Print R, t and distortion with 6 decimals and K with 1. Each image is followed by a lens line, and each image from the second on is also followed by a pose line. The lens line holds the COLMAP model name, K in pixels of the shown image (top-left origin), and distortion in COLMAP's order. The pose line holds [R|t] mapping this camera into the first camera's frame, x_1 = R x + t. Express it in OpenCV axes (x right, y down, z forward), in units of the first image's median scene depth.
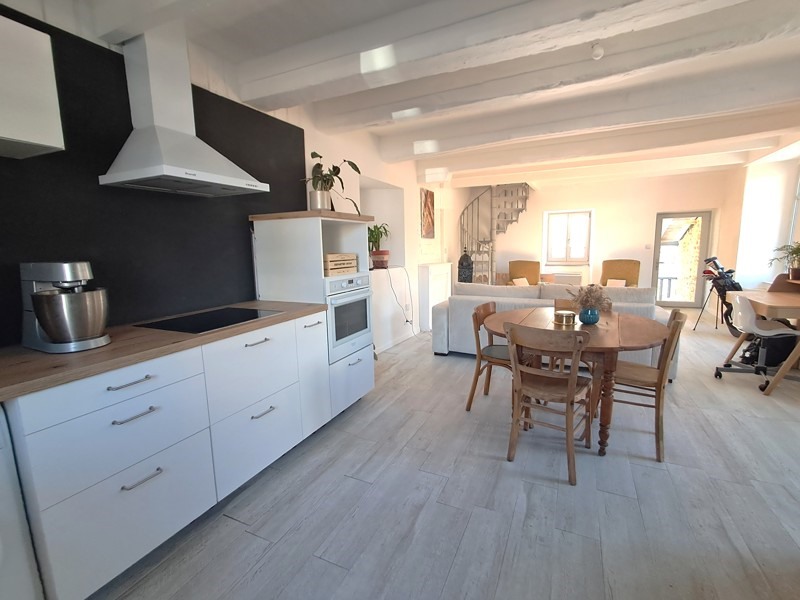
lens RADIAL K [[369.9, 0, 396.2], [0, 369.9, 301.1], [0, 0, 1]] dist [0.002326, 0.000924]
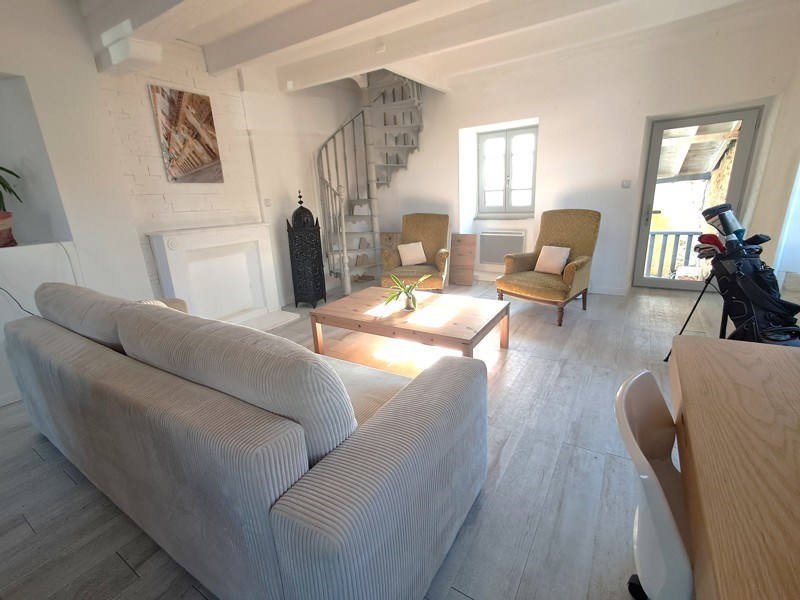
lens RADIAL K [[369.9, 0, 396.2], [0, 369.9, 301.1], [0, 0, 1]] dist [0.002326, 0.000924]
pose [[0.992017, 0.005818, -0.125971, 0.542145], [0.011874, 0.990187, 0.139242, -0.073167], [0.125545, -0.139626, 0.982213, 0.521230]]
